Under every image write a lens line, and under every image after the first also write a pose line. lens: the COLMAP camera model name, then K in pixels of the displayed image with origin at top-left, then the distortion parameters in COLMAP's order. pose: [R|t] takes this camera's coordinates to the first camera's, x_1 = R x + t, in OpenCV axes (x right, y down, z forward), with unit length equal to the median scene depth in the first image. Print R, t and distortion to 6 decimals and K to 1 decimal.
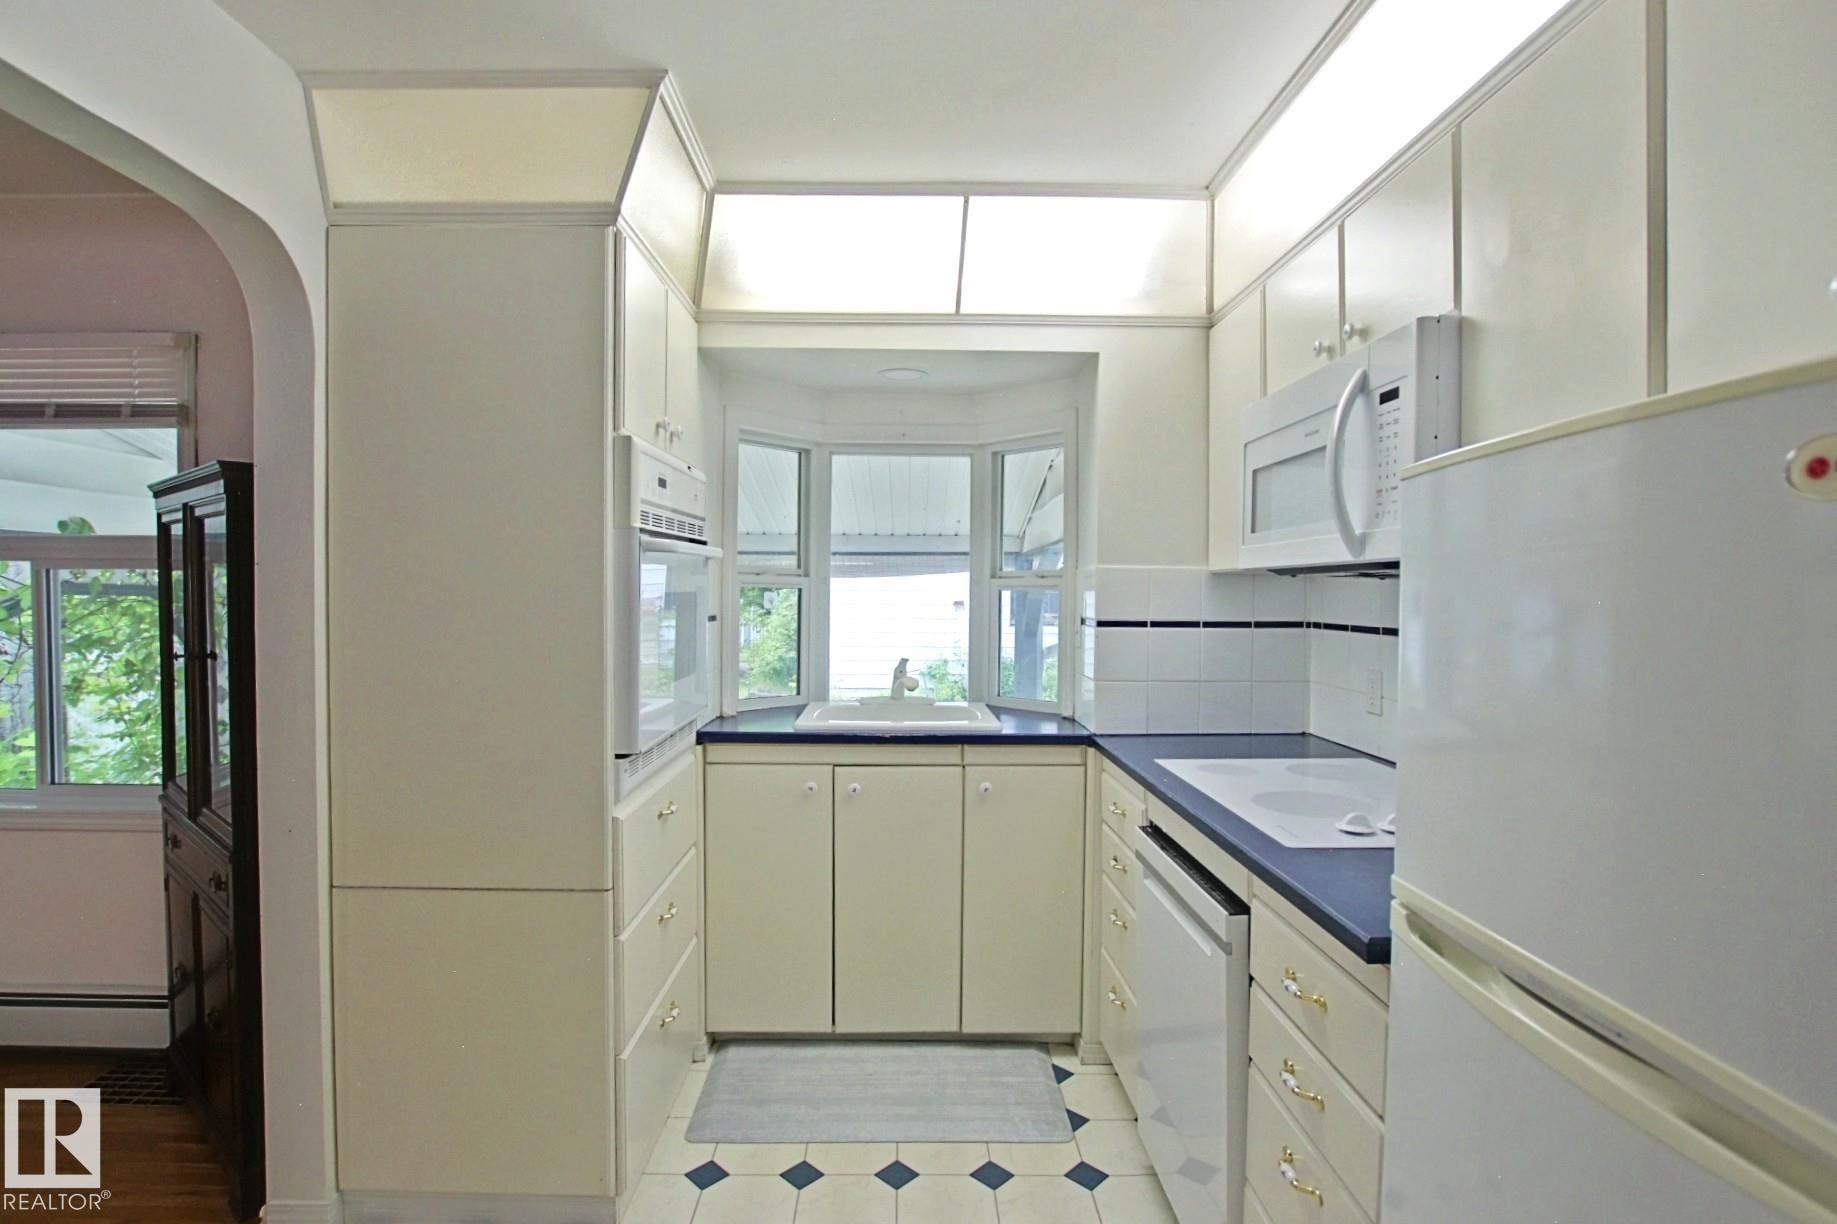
lens RADIAL K [[885.6, 0, 911.2], [0, 885.6, 613.2], [0, 0, 1]] dist [-0.036157, 0.000907]
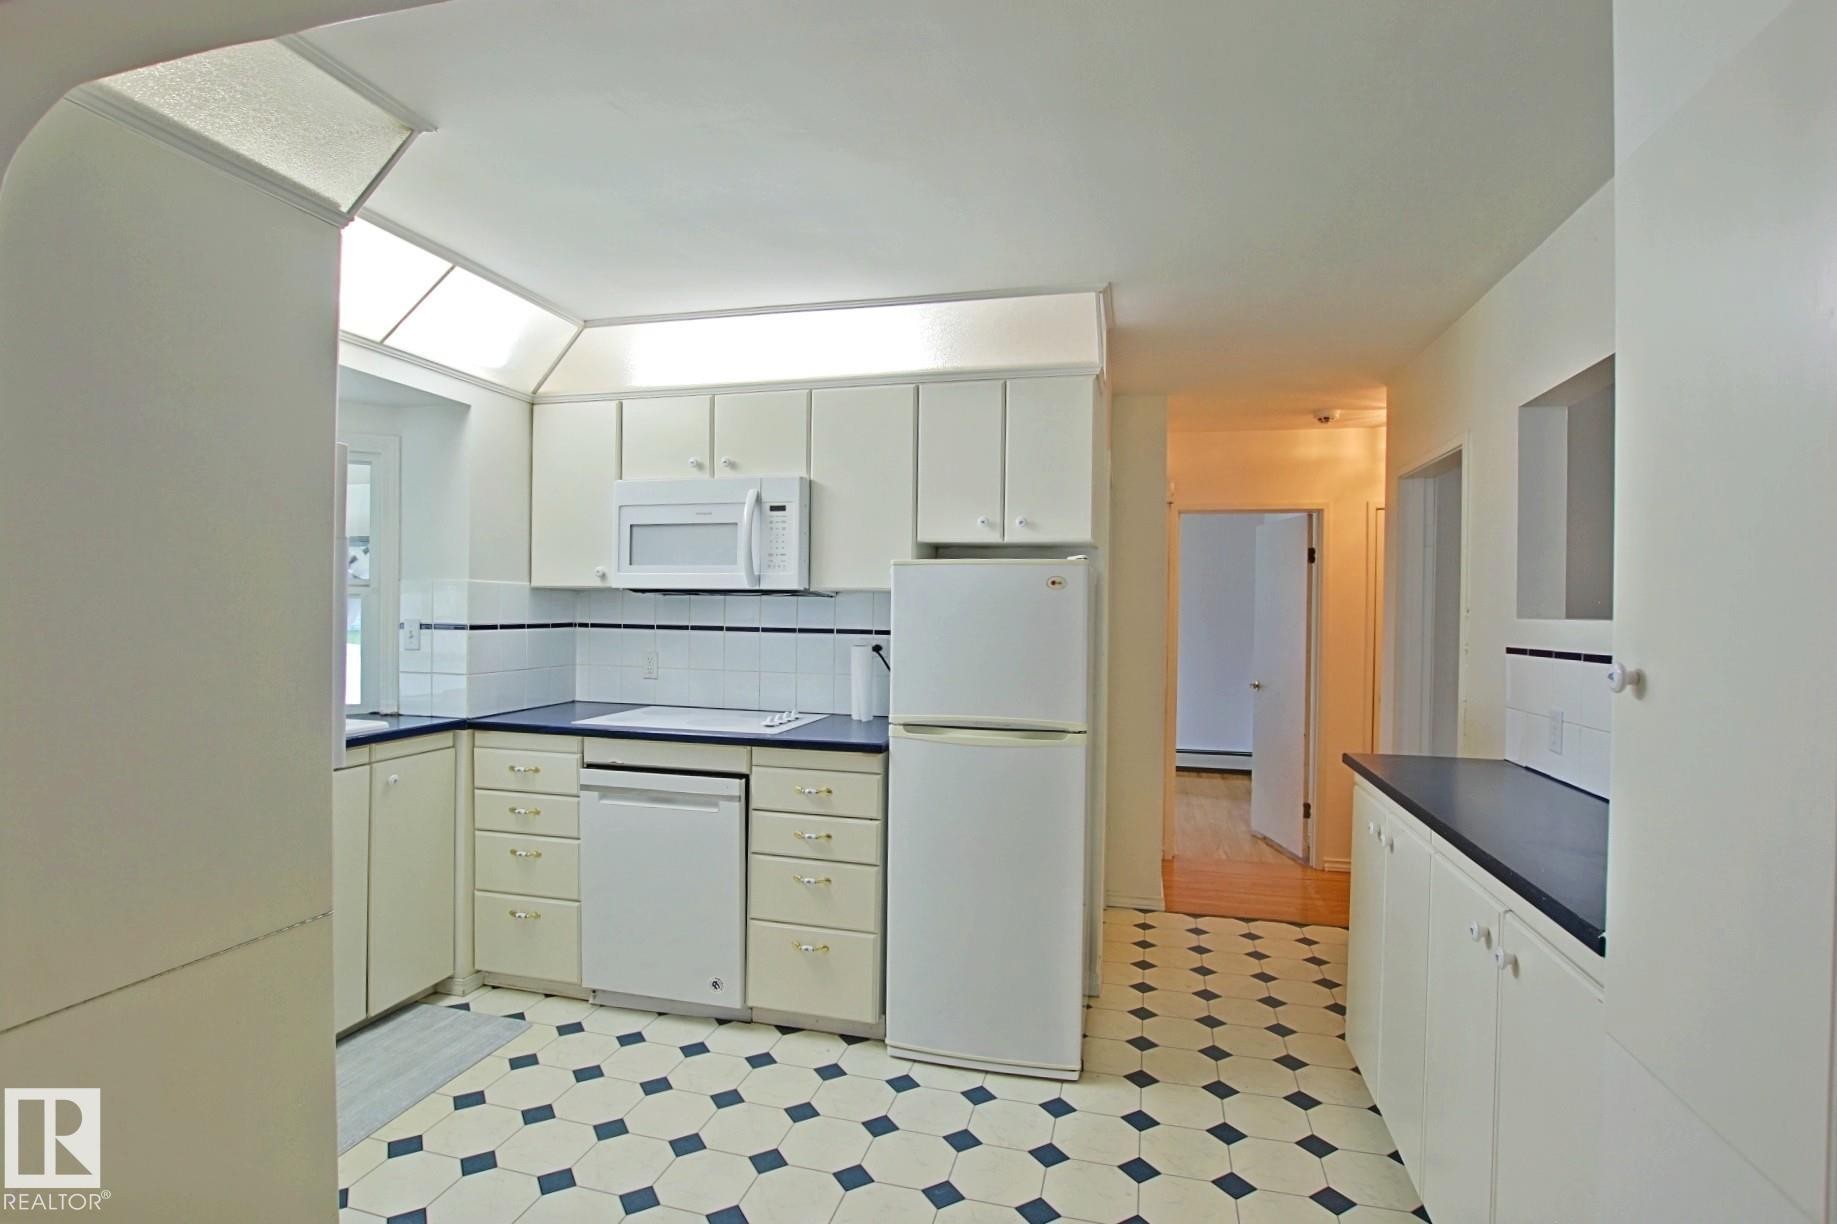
lens RADIAL K [[885.6, 0, 911.2], [0, 885.6, 613.2], [0, 0, 1]] dist [-0.036157, 0.000907]
pose [[0.264305, -0.008051, 0.964406, -0.834415], [0.011350, 0.999922, 0.005237, -0.007600], [-0.964372, 0.009562, 0.264375, 0.098417]]
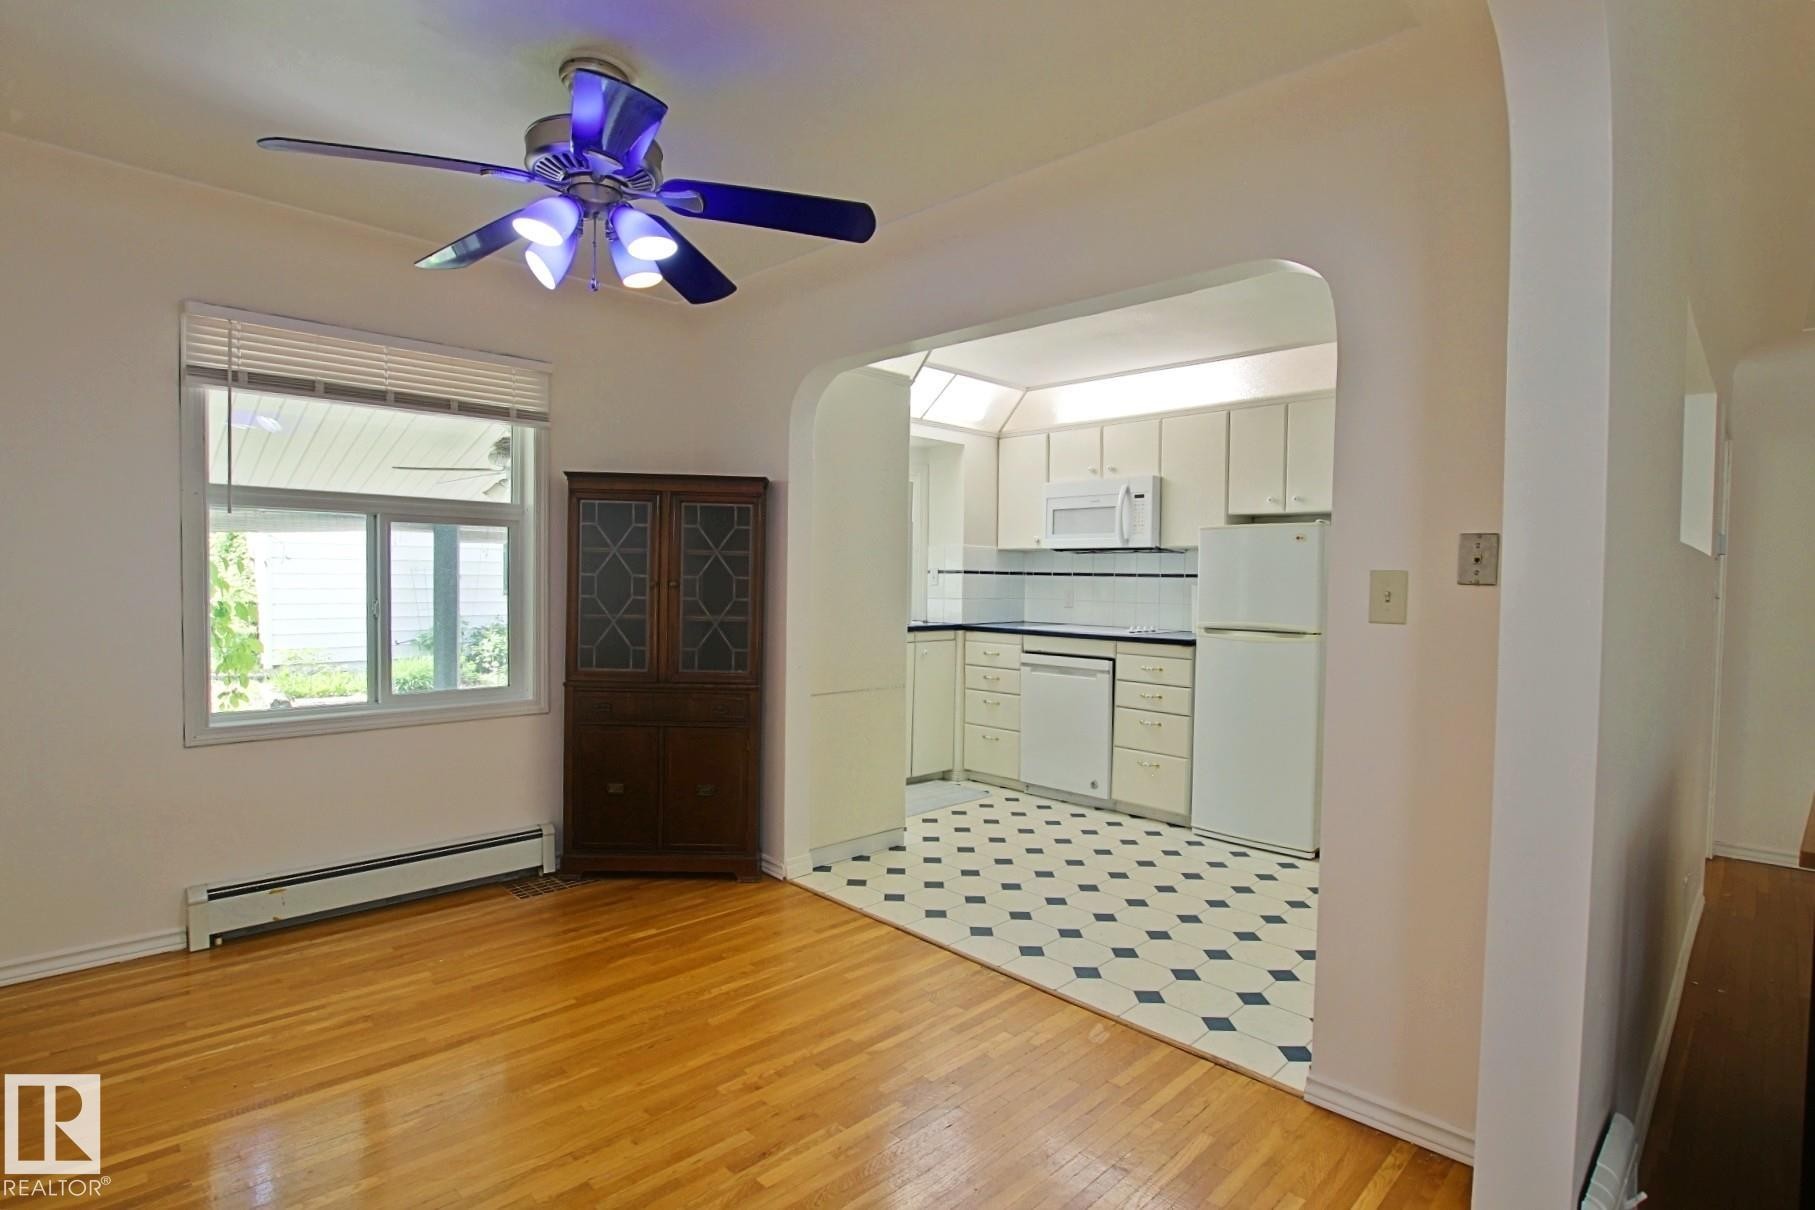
lens RADIAL K [[875.0, 0, 900.3], [0, 875.0, 606.2], [0, 0, 1]] dist [-0.036157, 0.000907]
pose [[0.724957, -0.020365, 0.688493, -1.426952], [0.008082, 0.999746, 0.021061, 0.050811], [-0.688747, -0.009704, 0.724937, -0.449780]]
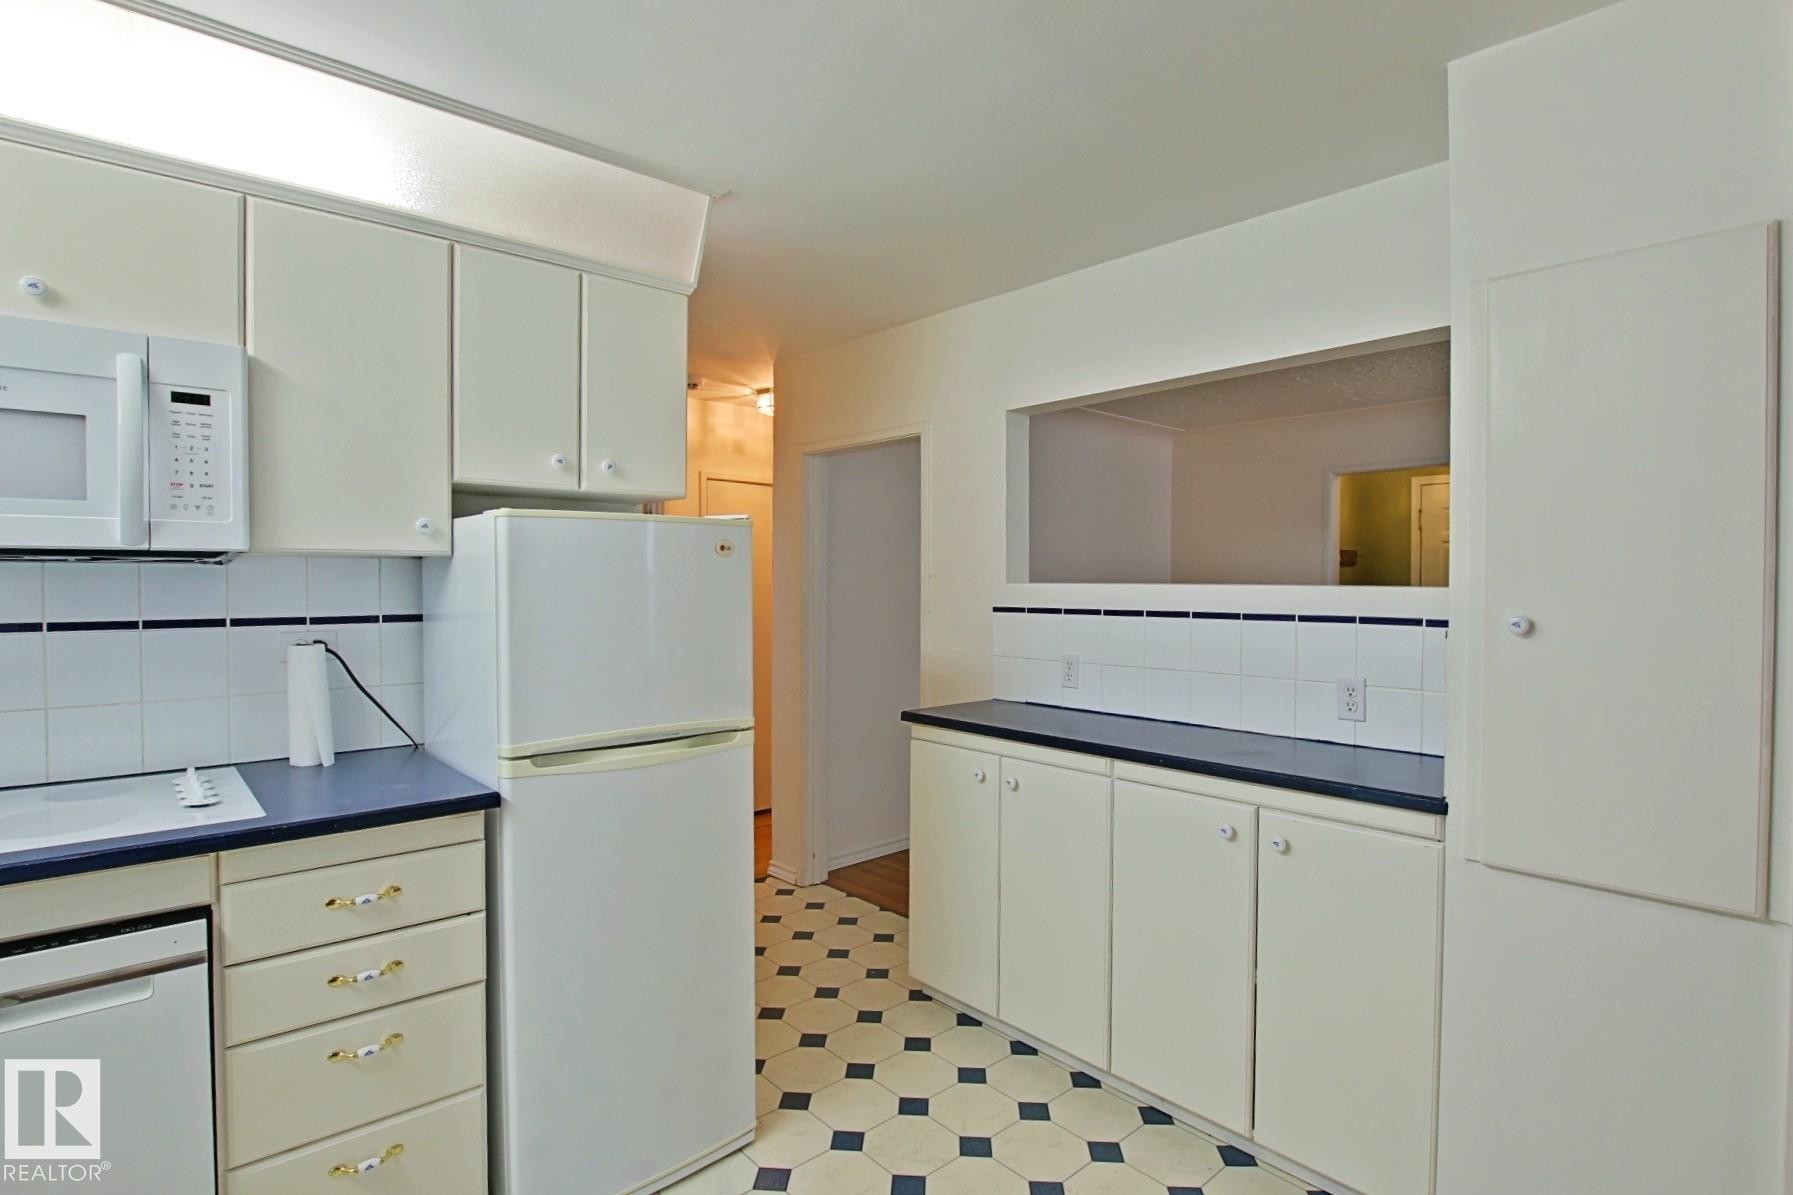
lens RADIAL K [[893.6, 0, 896.5], [0, 893.6, 597.5], [0, 0, 1]] dist [-0.038084, 0.000455]
pose [[-0.659867, -0.023735, 0.751007, -0.522069], [0.011520, 0.999064, 0.041697, -0.022778], [-0.751294, 0.036166, -0.658976, 0.654079]]
